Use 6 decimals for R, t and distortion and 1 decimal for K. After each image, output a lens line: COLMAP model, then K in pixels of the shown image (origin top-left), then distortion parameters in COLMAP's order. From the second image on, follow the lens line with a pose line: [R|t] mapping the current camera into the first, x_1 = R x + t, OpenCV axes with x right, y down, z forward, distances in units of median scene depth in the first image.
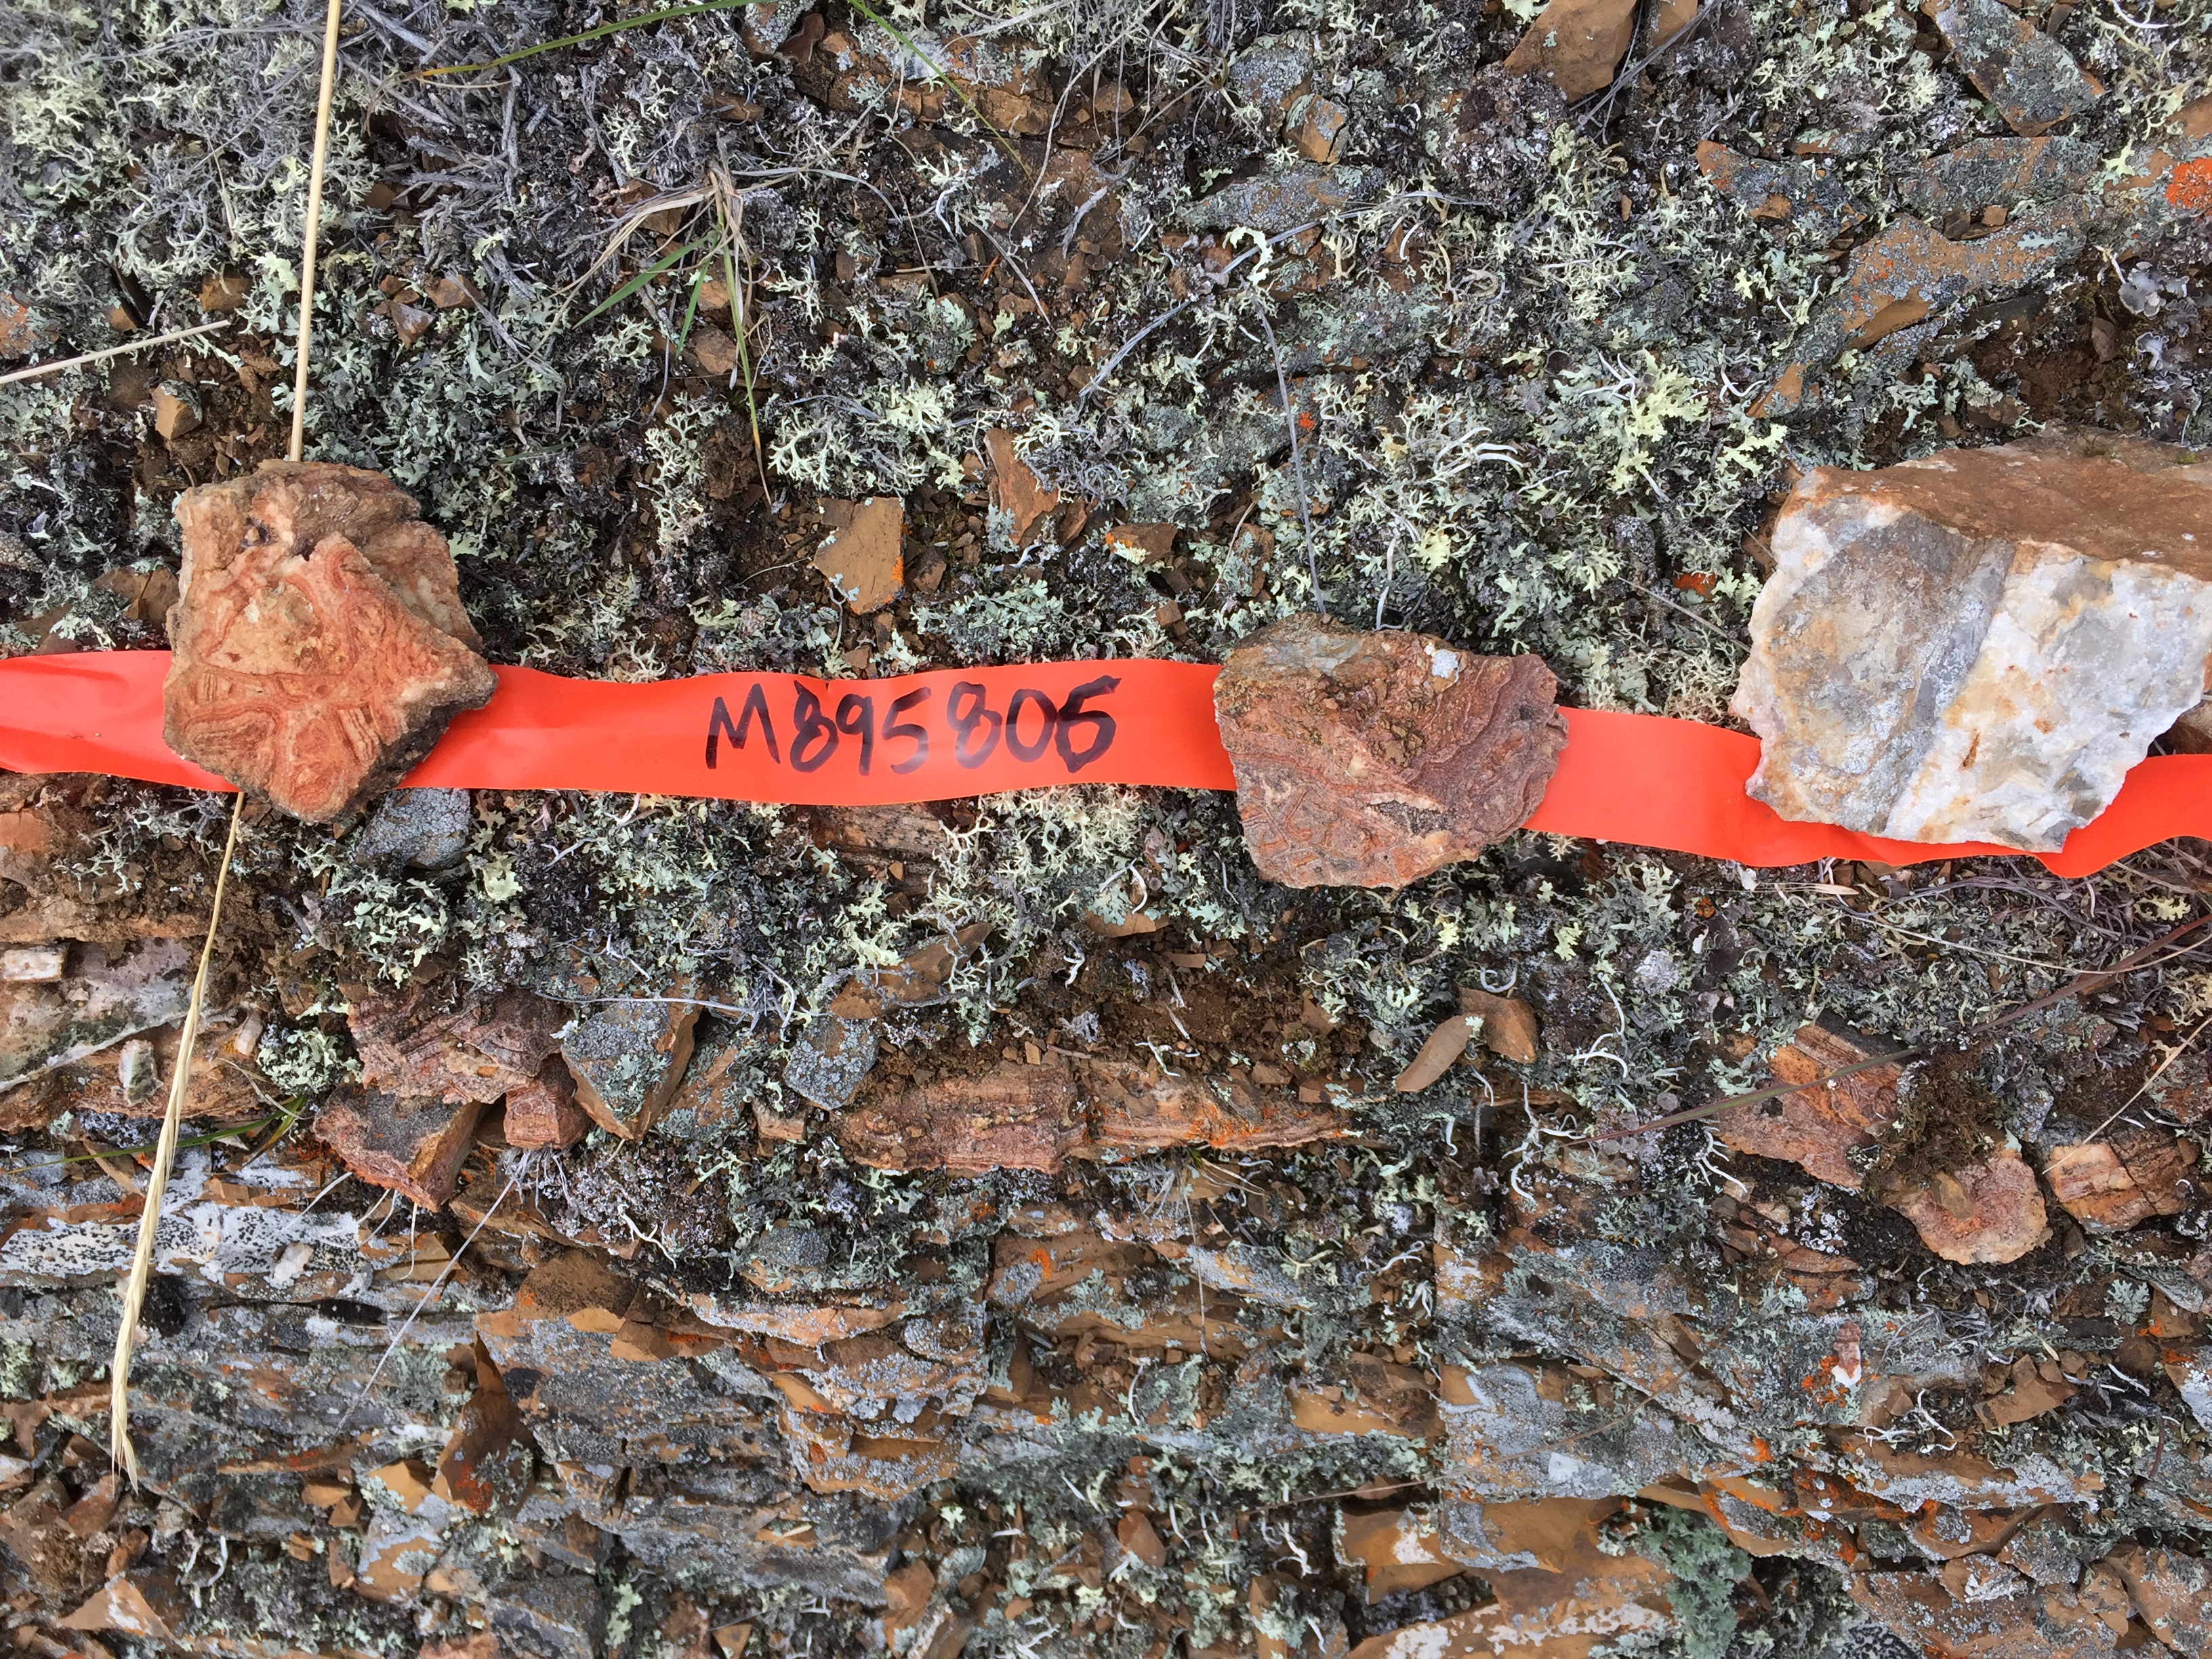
lens RADIAL K [[1848.3, 0, 1080.9], [0, 1848.3, 843.6], [0, 0, 1]] dist [0.090970, -0.119701]
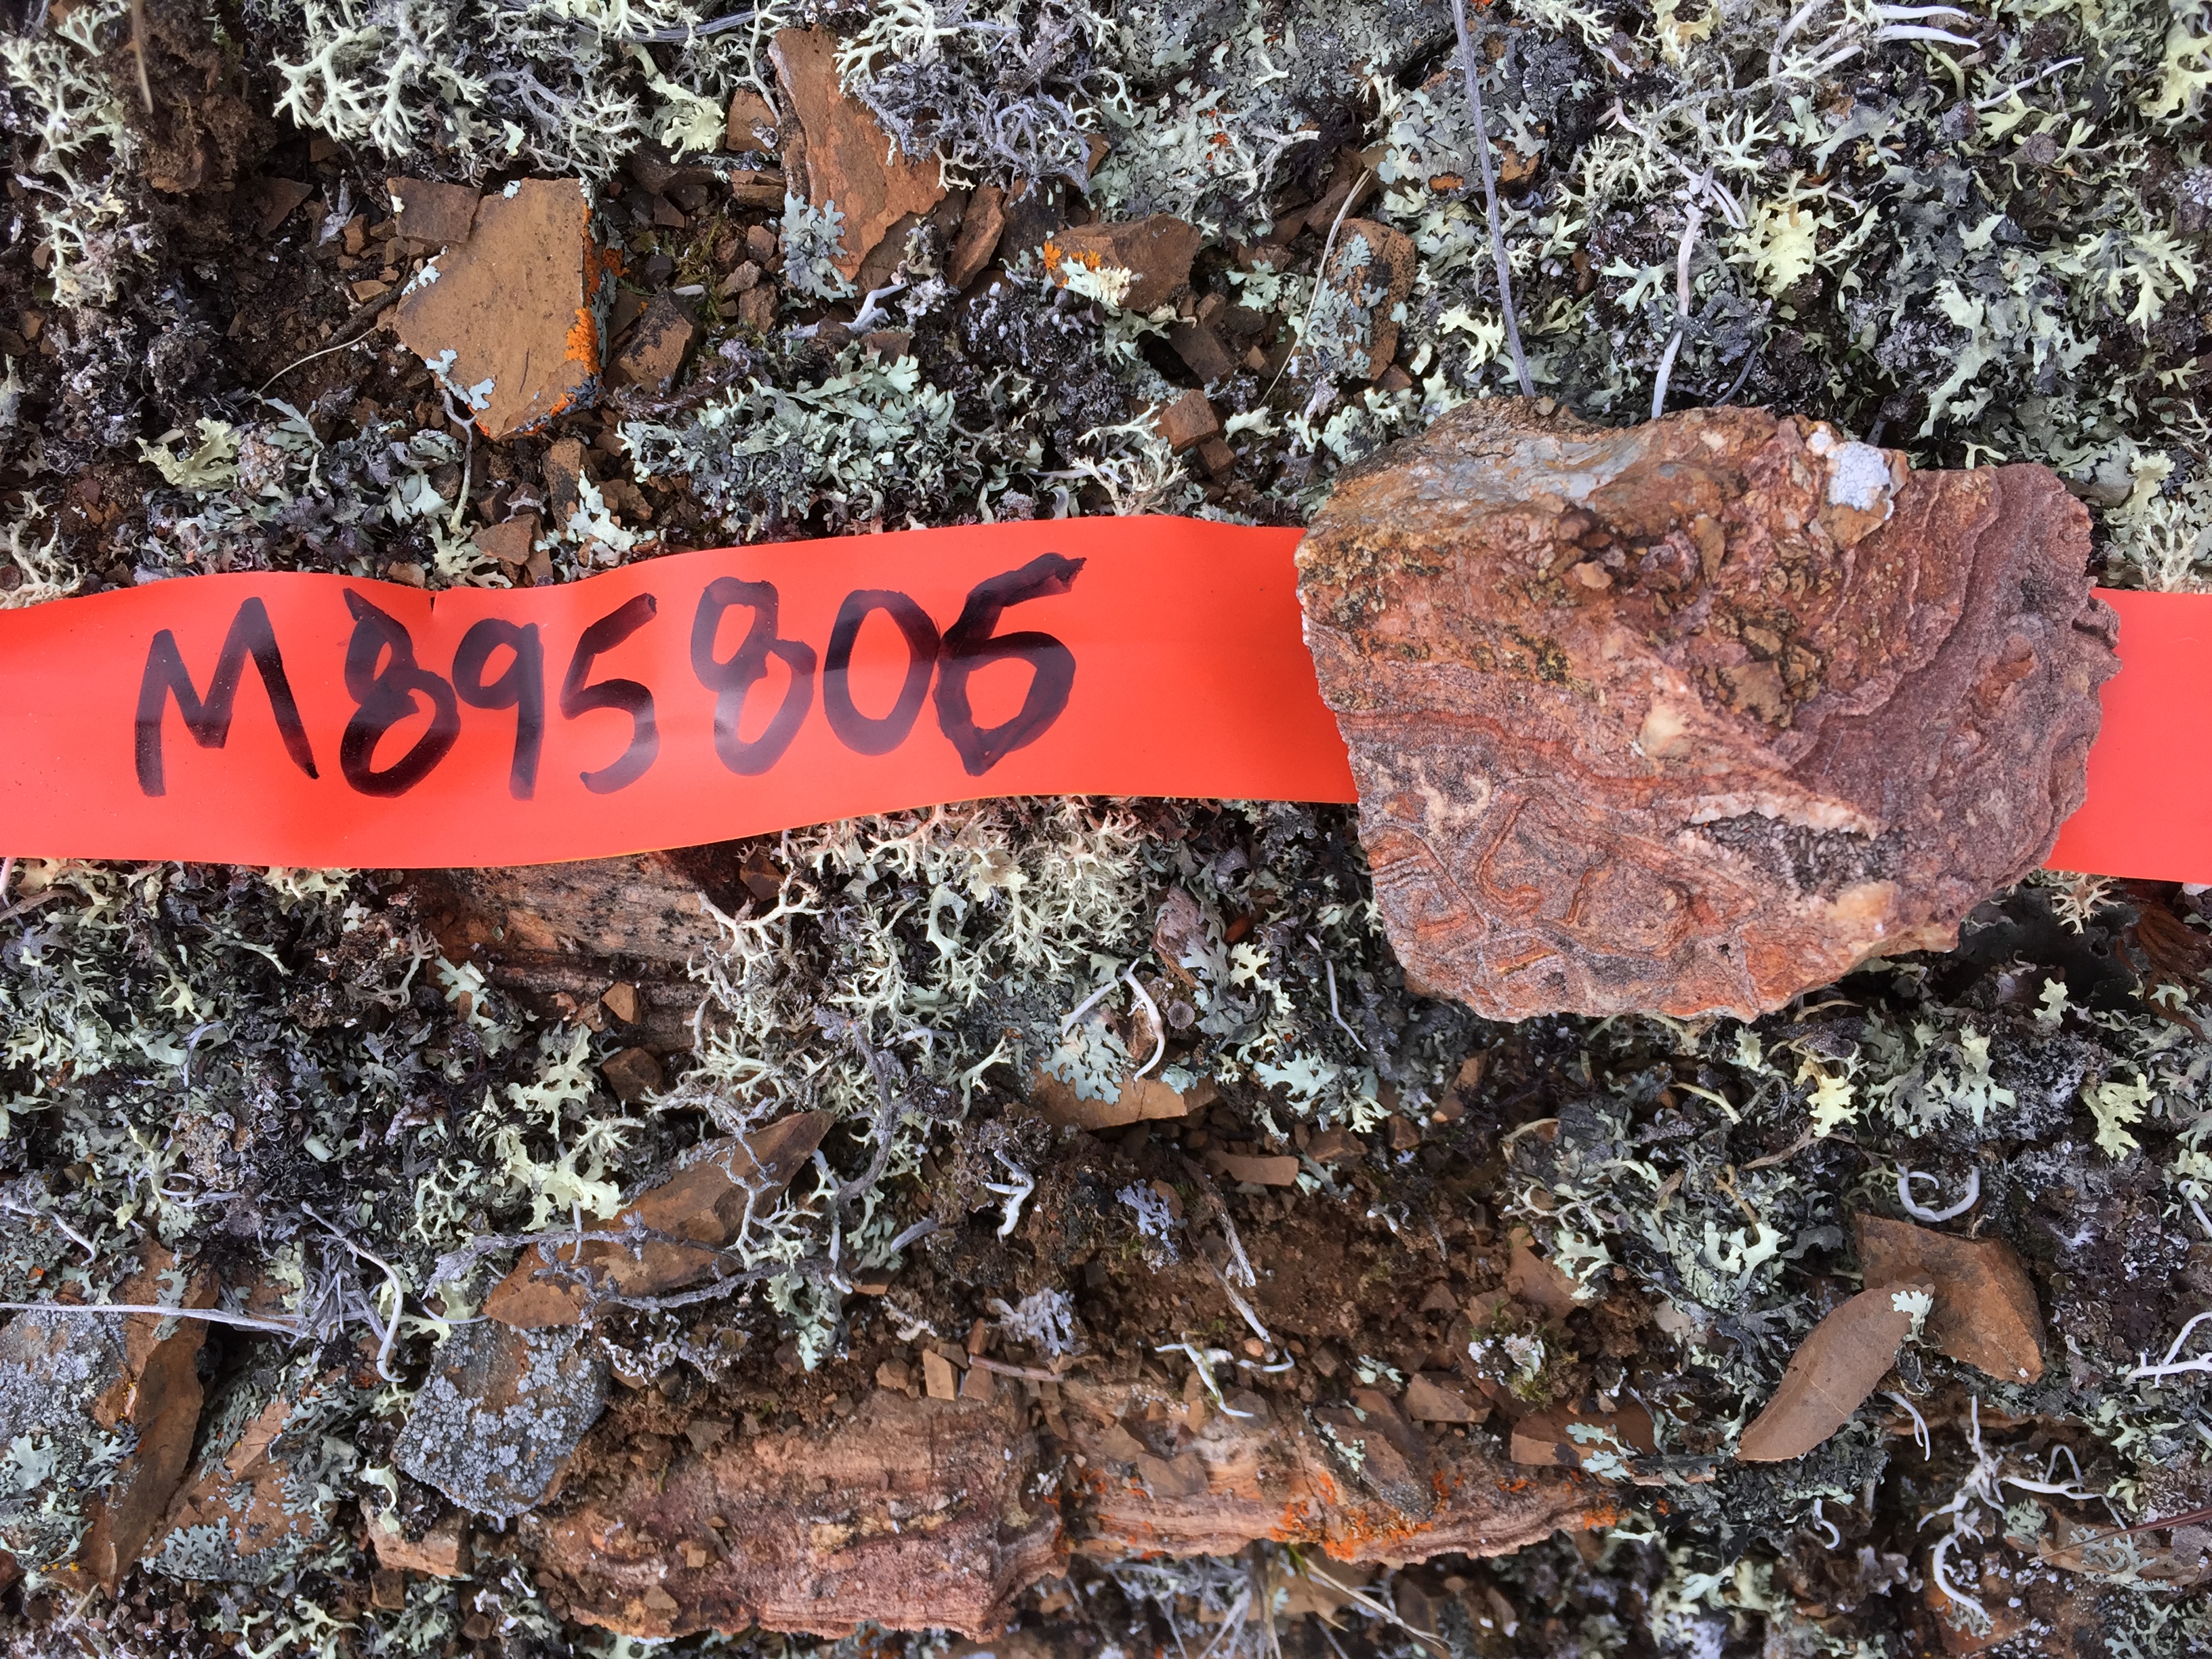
lens RADIAL K [[1869.8, 0, 1106.0], [0, 1869.8, 829.5], [0, 0, 1]] dist [0.093179, -0.003184]
pose [[0.999091, -0.035841, -0.023077, 0.033999], [0.035305, 0.999107, -0.023230, -0.013633], [0.023889, 0.022395, 0.999464, 0.540039]]
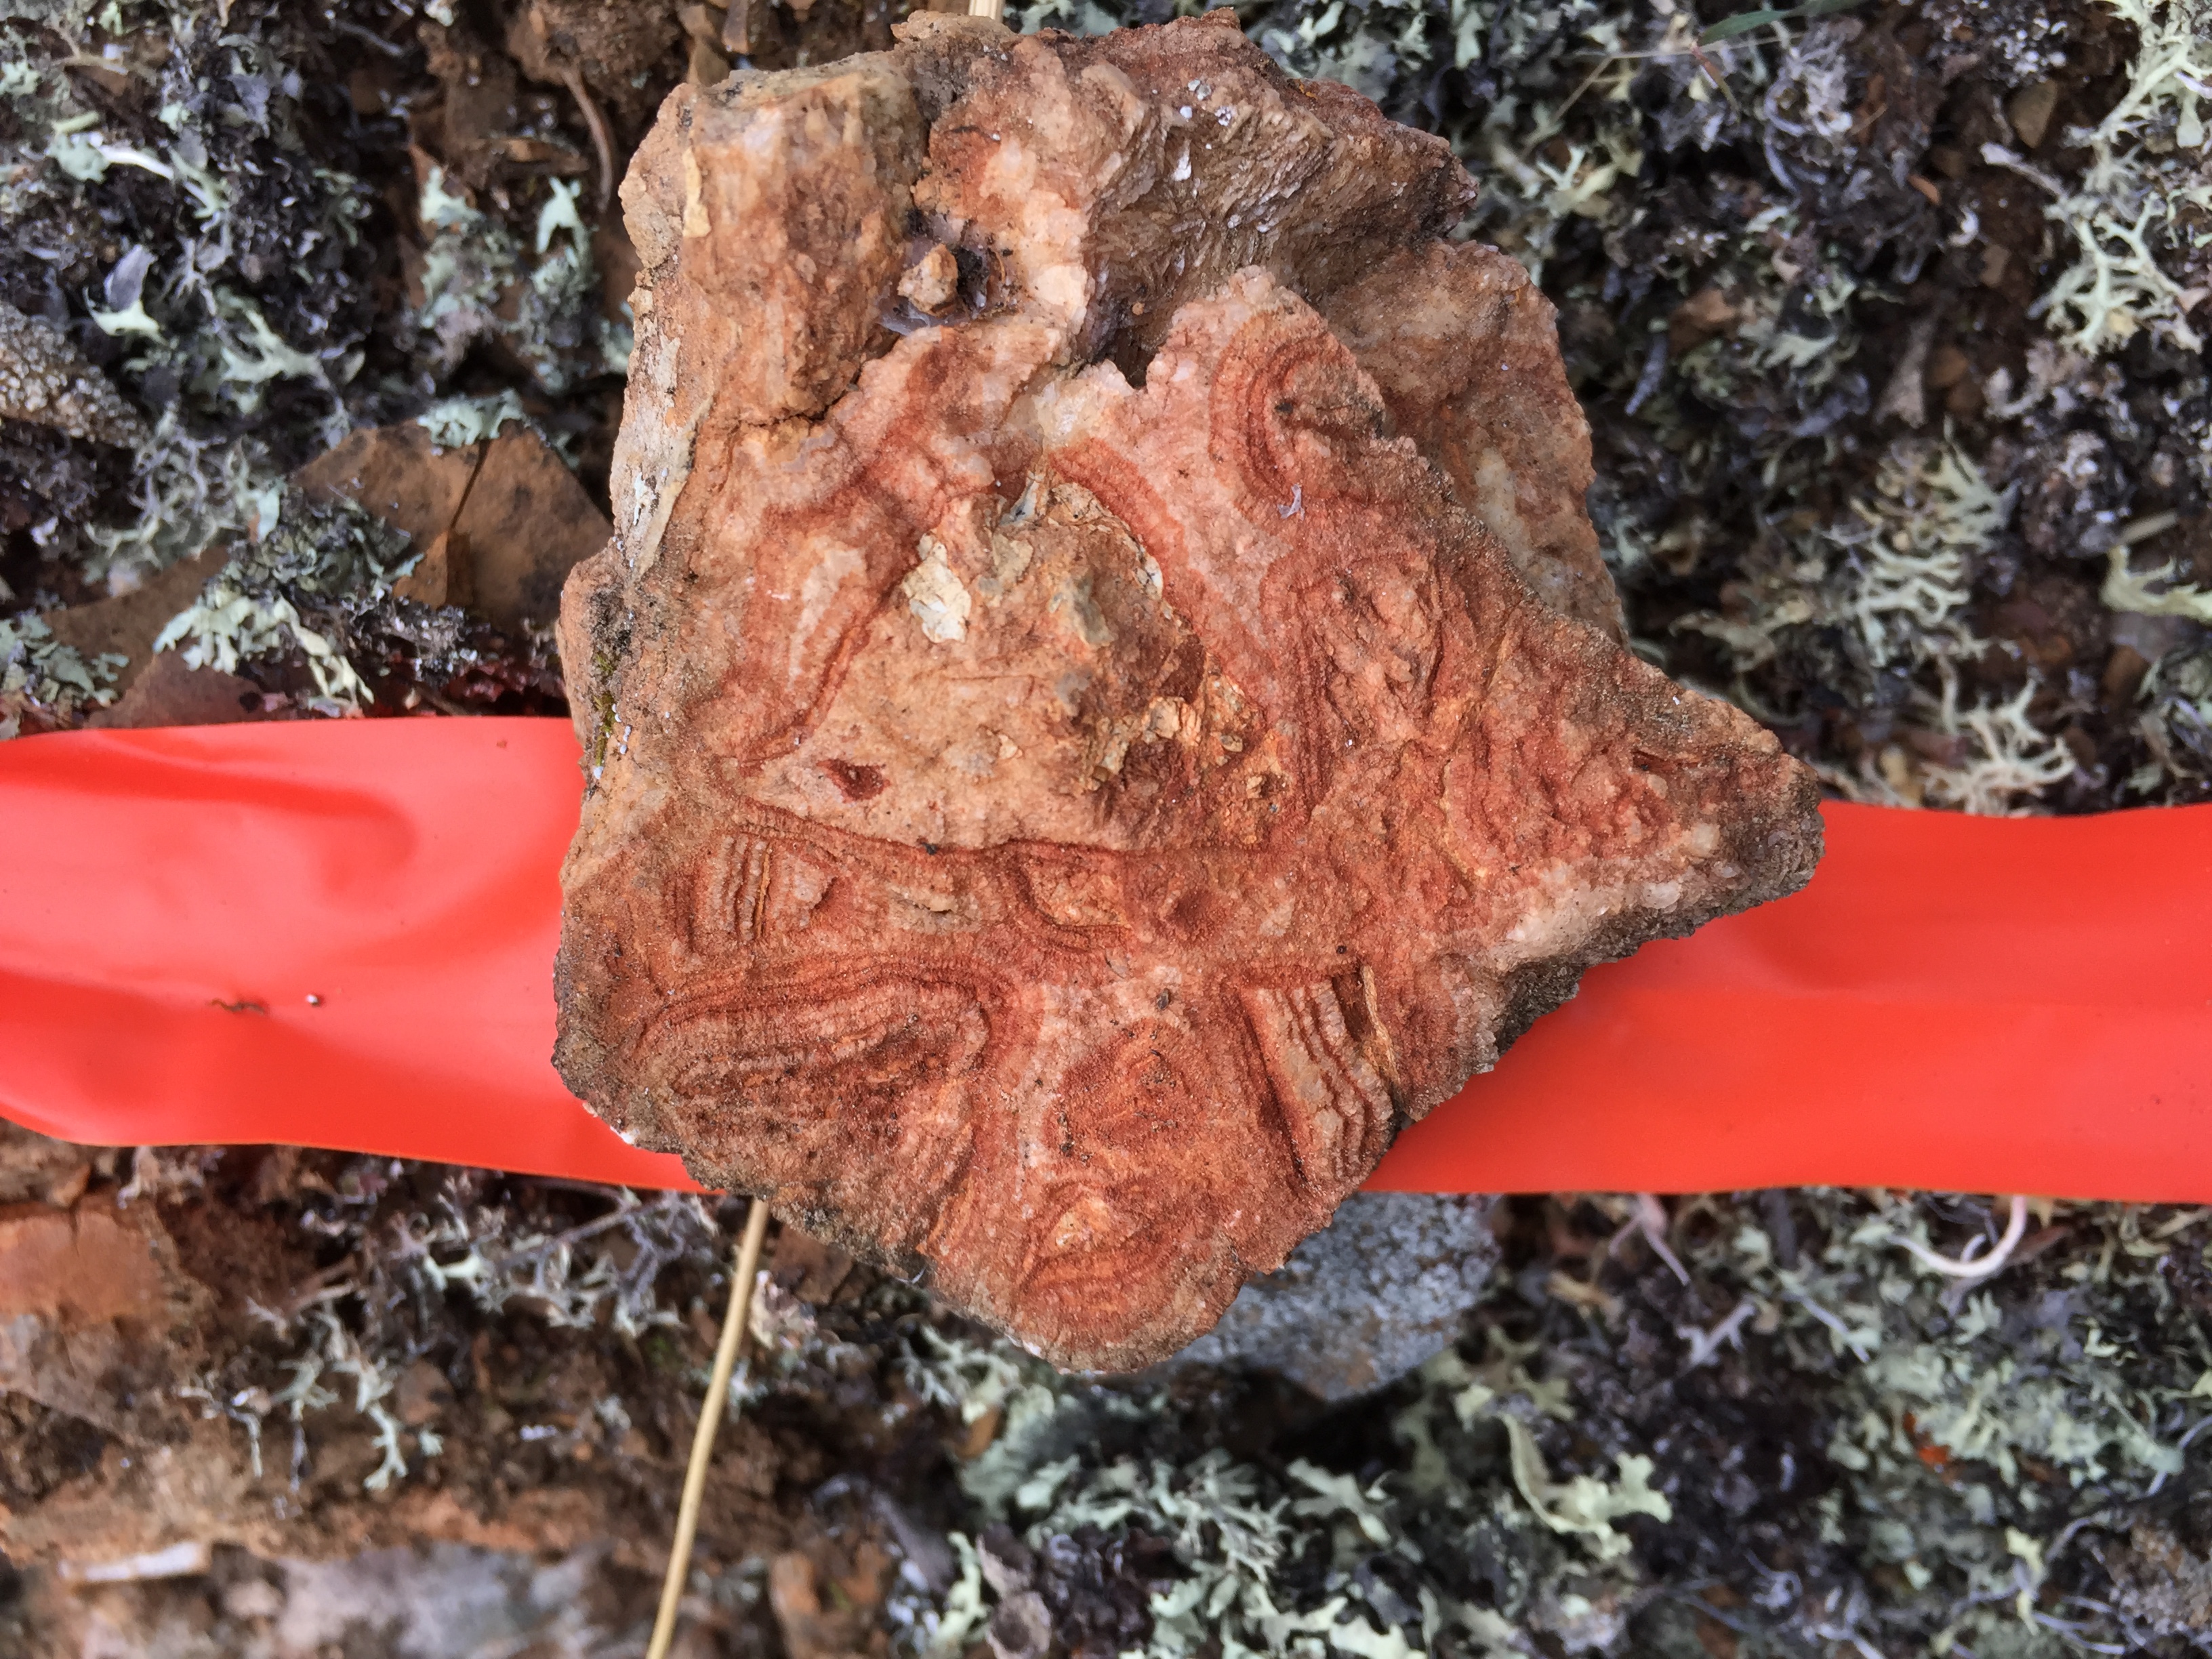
lens RADIAL K [[1881.2, 0, 1106.0], [0, 1881.2, 829.5], [0, 0, 1]] dist [0.094706, -0.186988]
pose [[0.997654, 0.013891, -0.067040, -0.362021], [-0.011468, 0.999272, 0.036393, -0.092080], [0.067497, -0.035538, 0.997086, 0.678664]]
